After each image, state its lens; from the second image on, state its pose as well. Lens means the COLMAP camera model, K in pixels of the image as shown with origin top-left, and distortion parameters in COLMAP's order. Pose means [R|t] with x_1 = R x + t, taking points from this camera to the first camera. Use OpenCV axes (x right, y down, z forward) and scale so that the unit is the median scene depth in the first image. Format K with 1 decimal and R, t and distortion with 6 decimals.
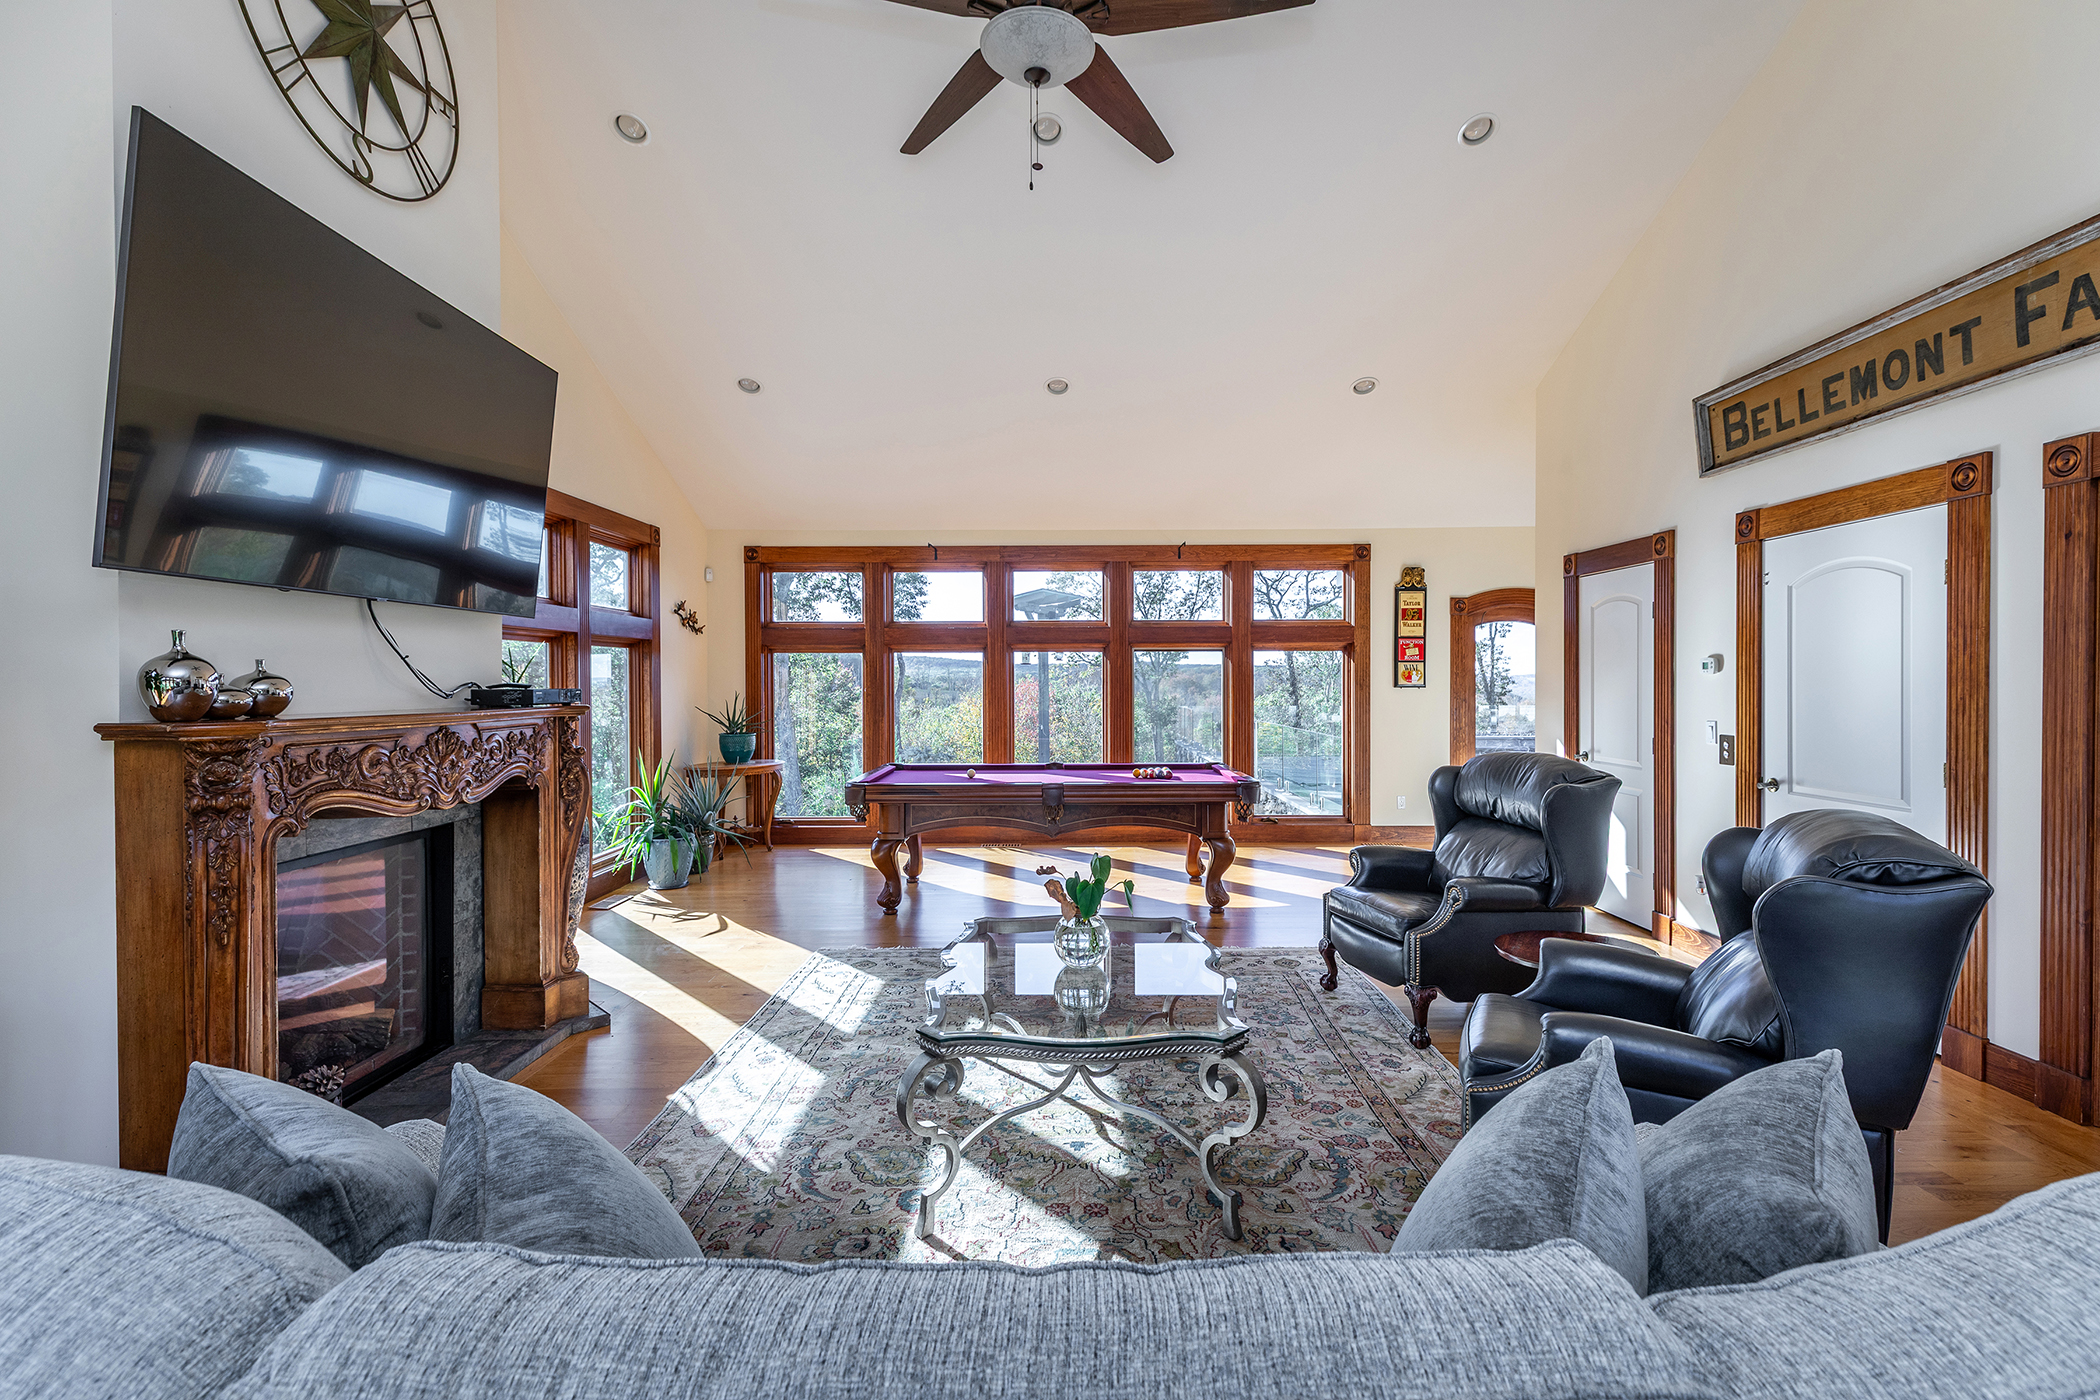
lens RADIAL K [[942.6, 0, 1061.4], [0, 942.6, 693.6], [0, 0, 1]] dist [0.021072, -0.009455]
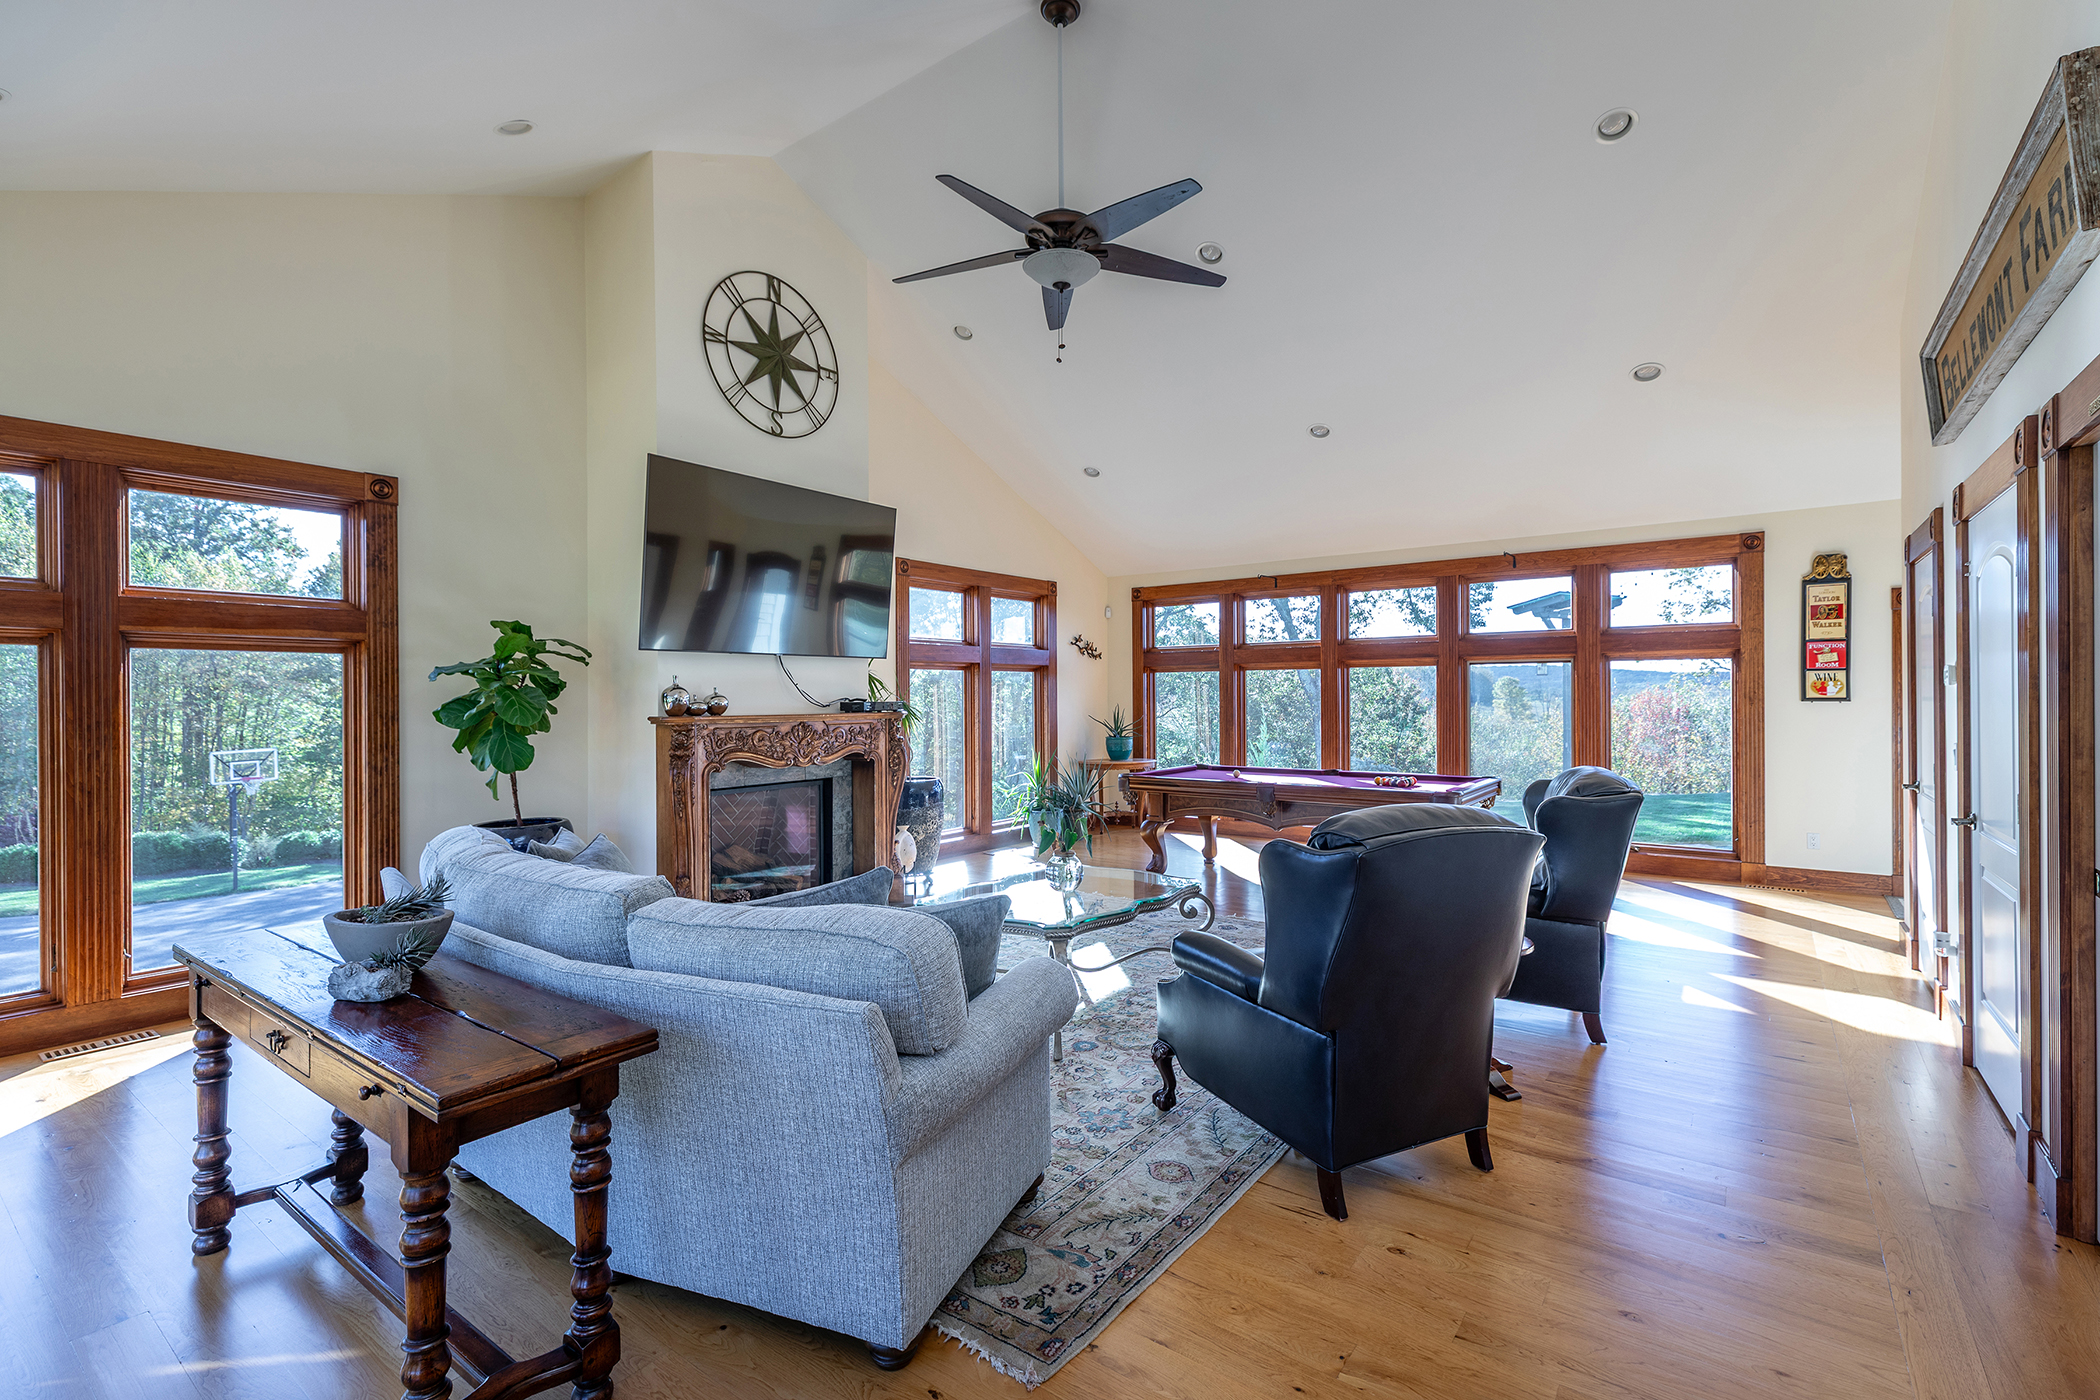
lens RADIAL K [[942.6, 0, 1033.8], [0, 942.6, 695.5], [0, 0, 1]] dist [0.021072, -0.009455]
pose [[0.792669, -0.002721, -0.609647, 0.608478], [-0.004247, 0.999941, -0.009985, -0.000251], [0.609638, 0.010504, 0.792611, -0.132783]]
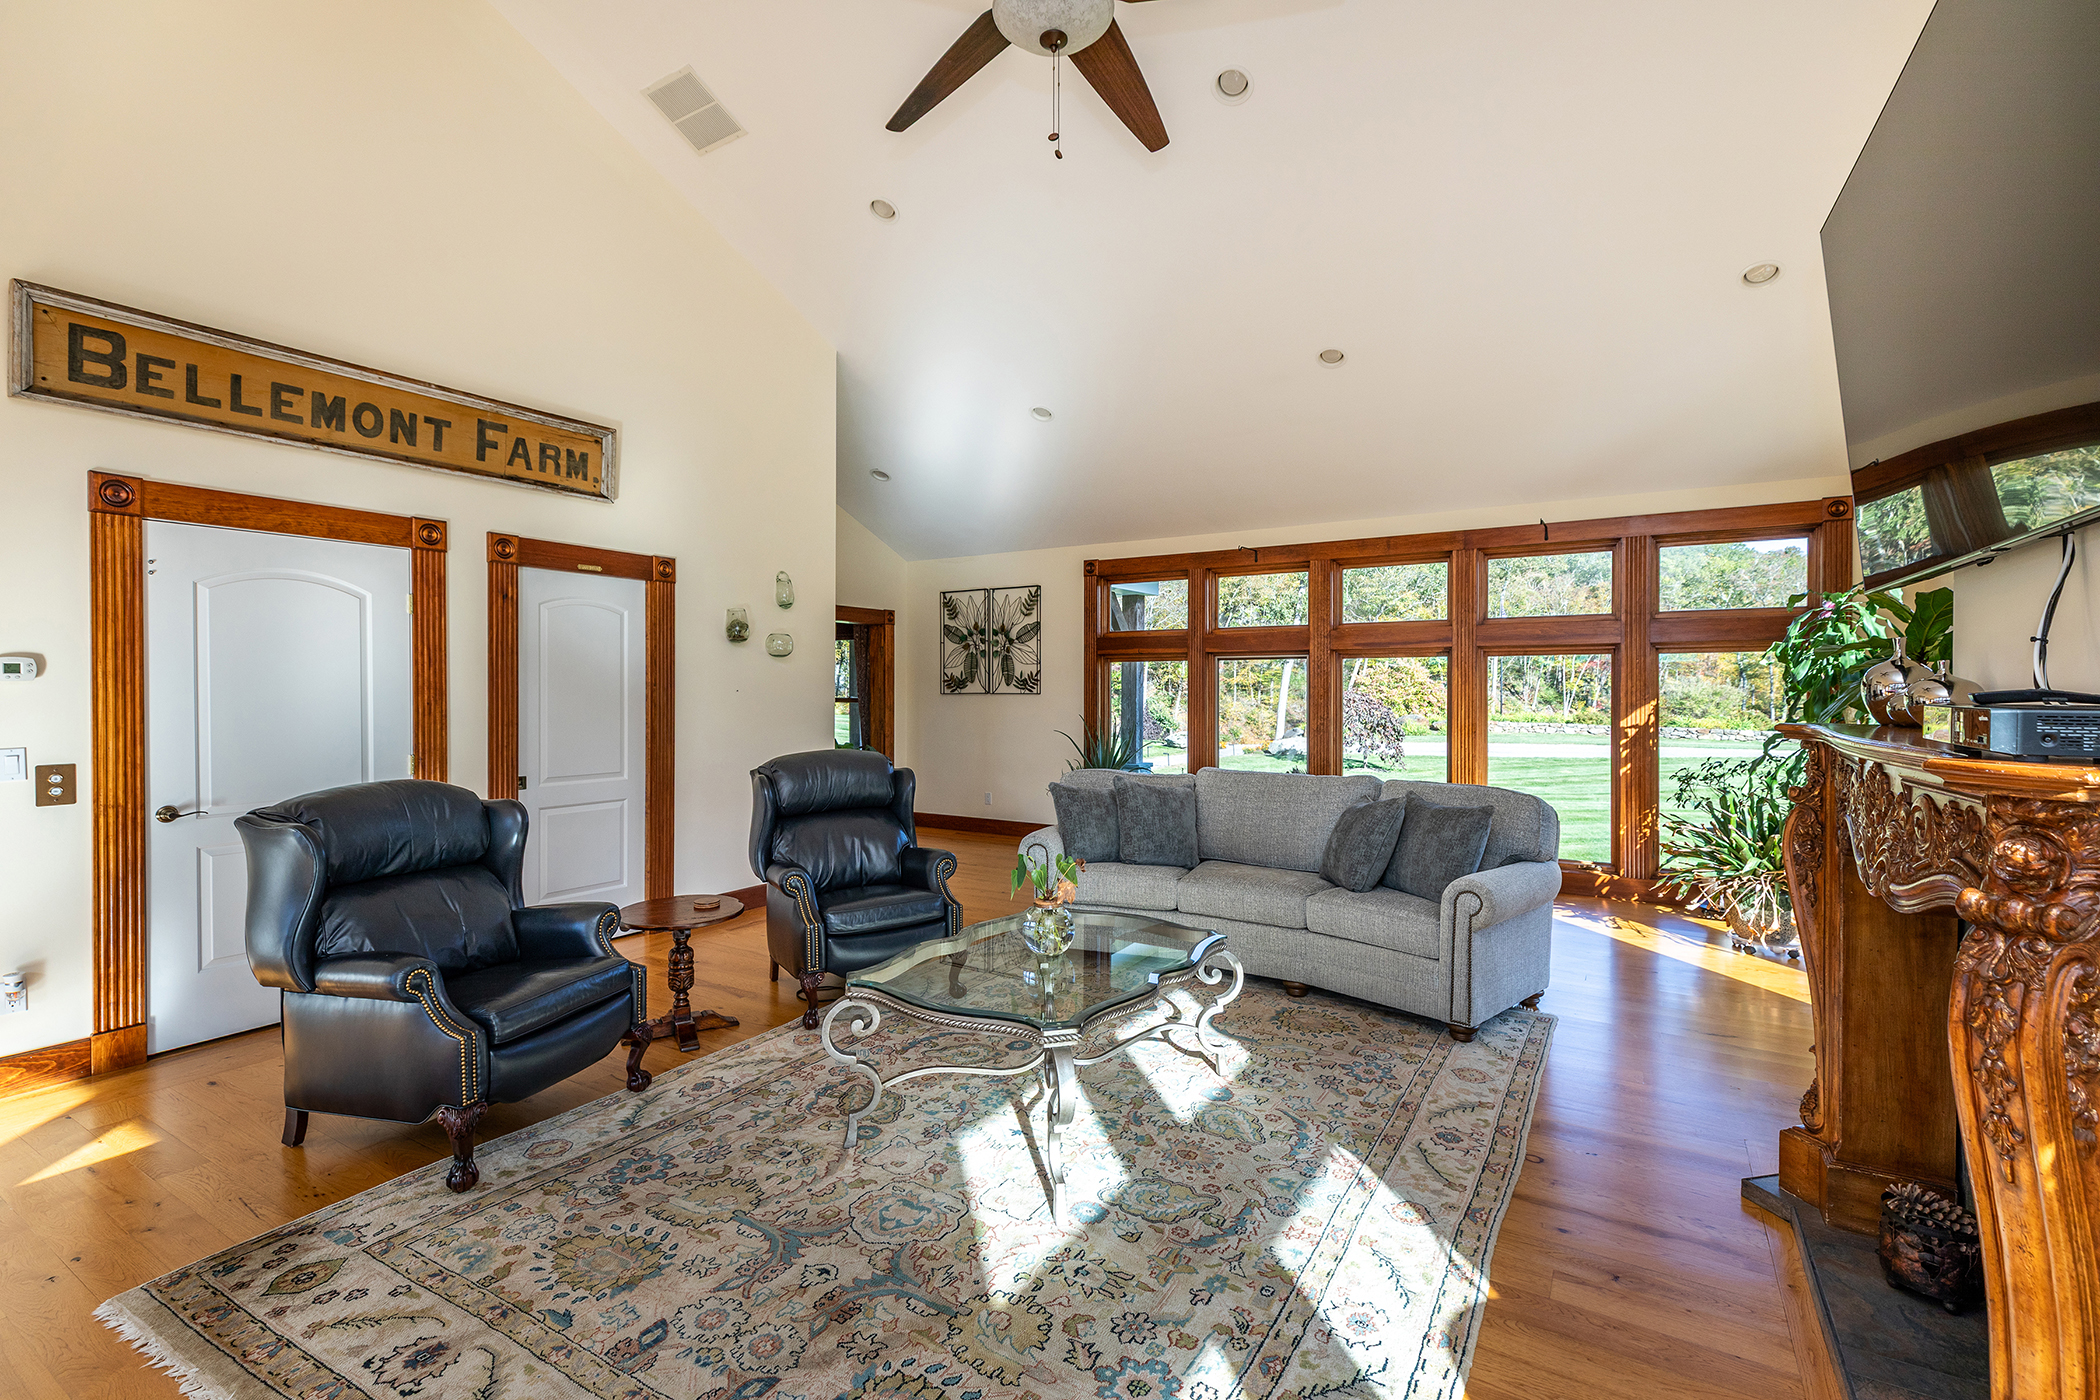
lens RADIAL K [[942.6, 0, 1055.3], [0, 942.6, 707.1], [0, 0, 1]] dist [0.021072, -0.009455]
pose [[-0.860402, -0.014790, 0.509402, -0.369357], [0.002167, 0.999464, 0.032677, -0.023165], [-0.509612, 0.029219, -0.859908, 1.334263]]
